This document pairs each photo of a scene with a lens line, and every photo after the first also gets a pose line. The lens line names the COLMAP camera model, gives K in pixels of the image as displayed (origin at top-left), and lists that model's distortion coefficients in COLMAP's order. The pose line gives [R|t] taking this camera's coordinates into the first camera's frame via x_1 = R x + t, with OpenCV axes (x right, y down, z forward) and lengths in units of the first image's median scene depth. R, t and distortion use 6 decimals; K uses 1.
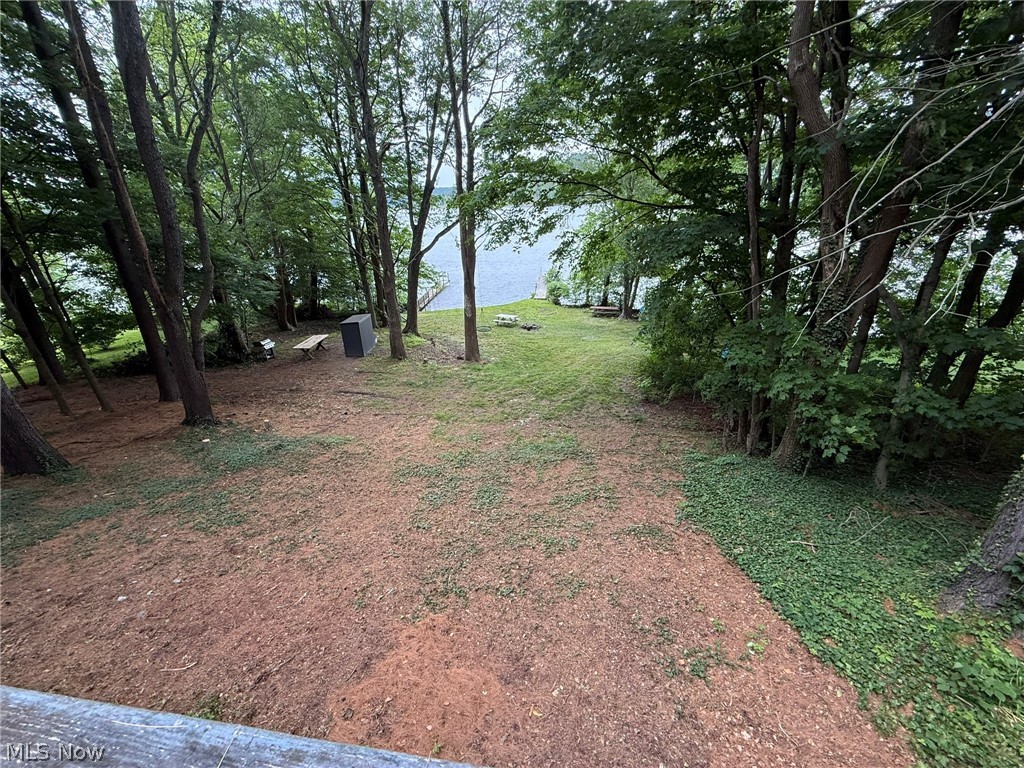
lens RADIAL K [[408.0, 0, 507.7], [0, 408.0, 387.7], [0, 0, 1]] dist [0.000622, 0.000263]
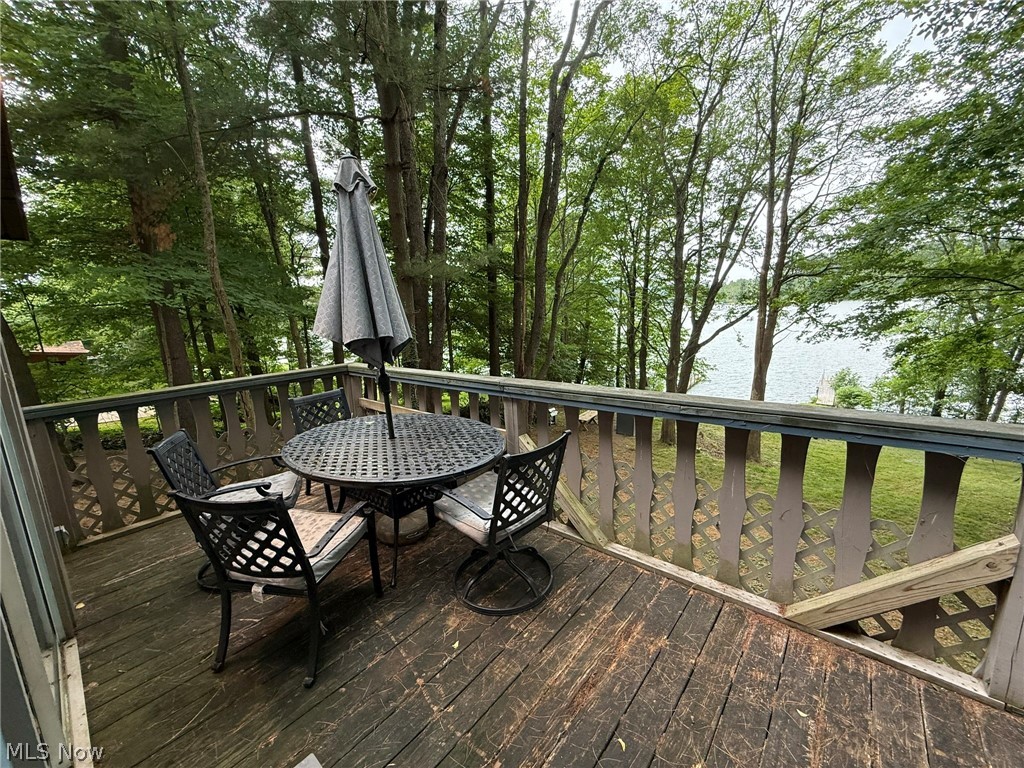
lens RADIAL K [[408.0, 0, 514.3], [0, 408.0, 384.5], [0, 0, 1]] dist [0.000622, 0.000263]
pose [[0.850626, 0.098883, -0.516389, -0.083241], [-0.210275, 0.964169, -0.161749, 0.029473], [0.481892, 0.246172, 0.840940, -0.063378]]
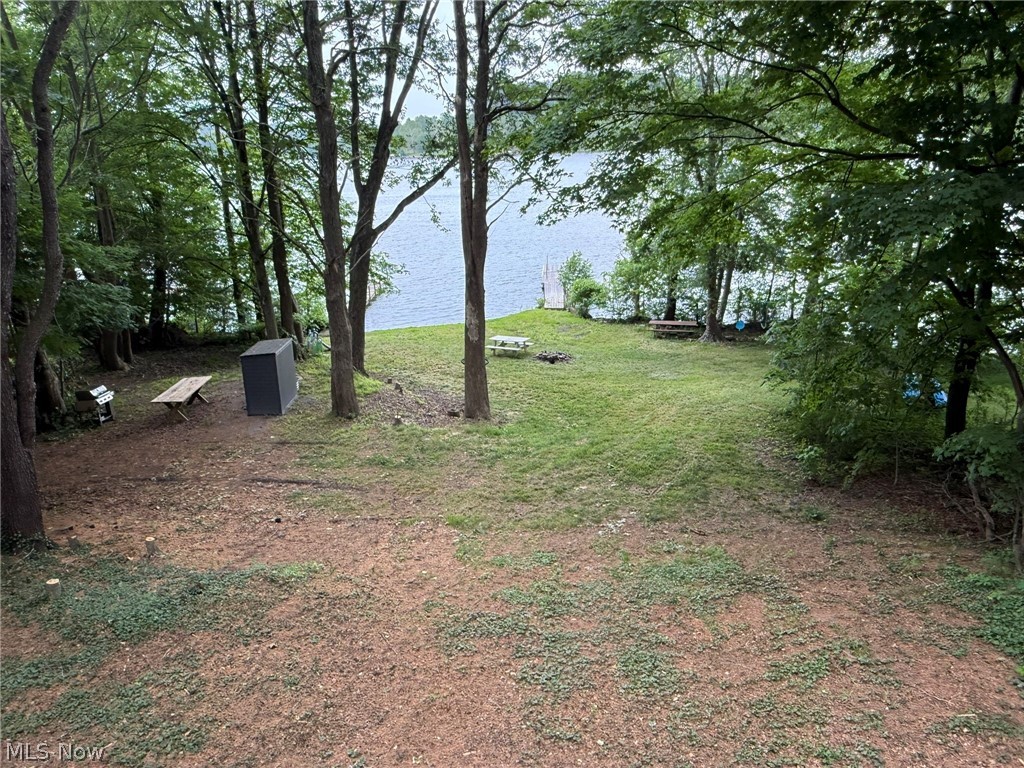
lens RADIAL K [[719.8, 0, 516.9], [0, 719.8, 381.2], [0, 0, 1]] dist [-0.008174, 0.008342]
pose [[0.997869, -0.016711, 0.063074, -0.094795], [0.023857, 0.993159, -0.114303, -0.002240], [-0.060733, 0.115565, 0.991442, 0.012529]]
